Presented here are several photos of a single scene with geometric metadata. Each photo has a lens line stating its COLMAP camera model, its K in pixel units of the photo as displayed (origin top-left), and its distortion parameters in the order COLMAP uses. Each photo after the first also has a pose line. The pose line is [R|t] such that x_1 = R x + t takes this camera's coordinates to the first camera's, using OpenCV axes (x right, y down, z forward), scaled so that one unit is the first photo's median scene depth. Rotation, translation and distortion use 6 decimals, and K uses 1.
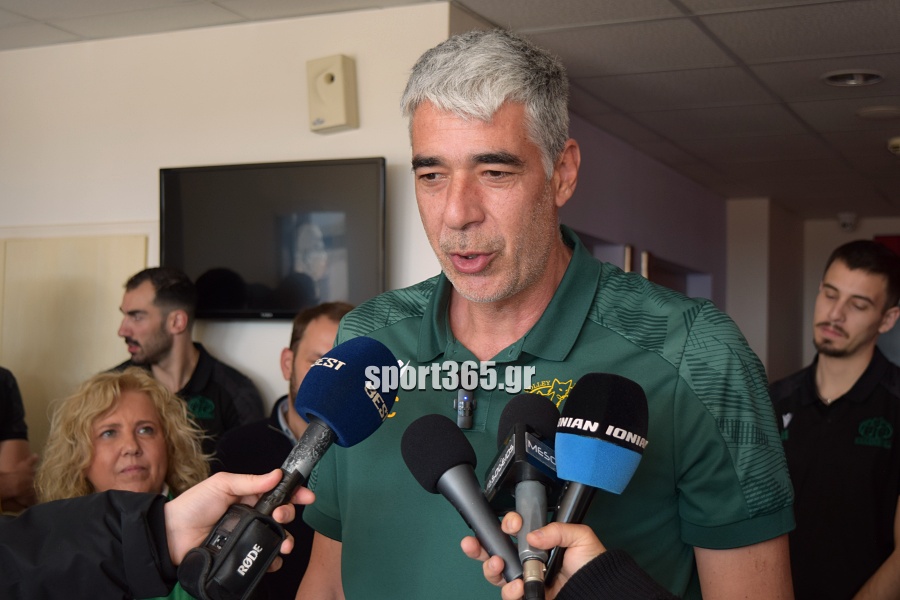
lens RADIAL K [[1359.4, 0, 445.9], [0, 1359.4, 300.3], [0, 0, 1]] dist [-0.012481, 0.000000]
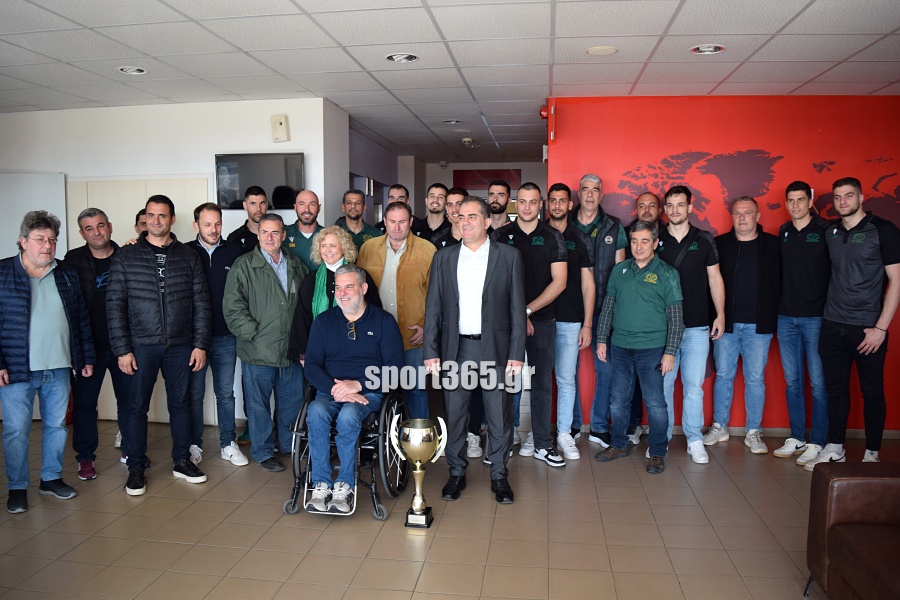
lens RADIAL K [[702.1, 0, 451.8], [0, 702.1, 301.3], [0, 0, 1]] dist [-0.098919, 0.027769]
pose [[0.950785, -0.049791, 0.305824, -0.184763], [0.001670, 0.987814, 0.155633, -0.018952], [-0.309846, -0.147463, 0.939282, -0.472403]]
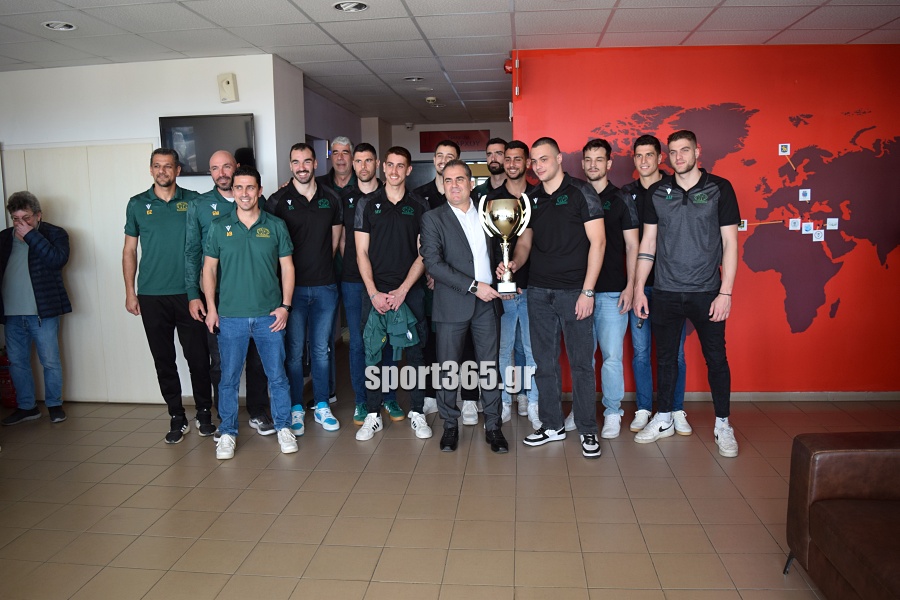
lens RADIAL K [[702.1, 0, 452.5], [0, 702.1, 301.1], [0, 0, 1]] dist [-0.098919, 0.027769]
pose [[0.938434, -0.086127, 0.334551, -0.143166], [0.016979, 0.978752, 0.204343, -0.011124], [-0.345042, -0.186082, 0.919956, -0.423335]]
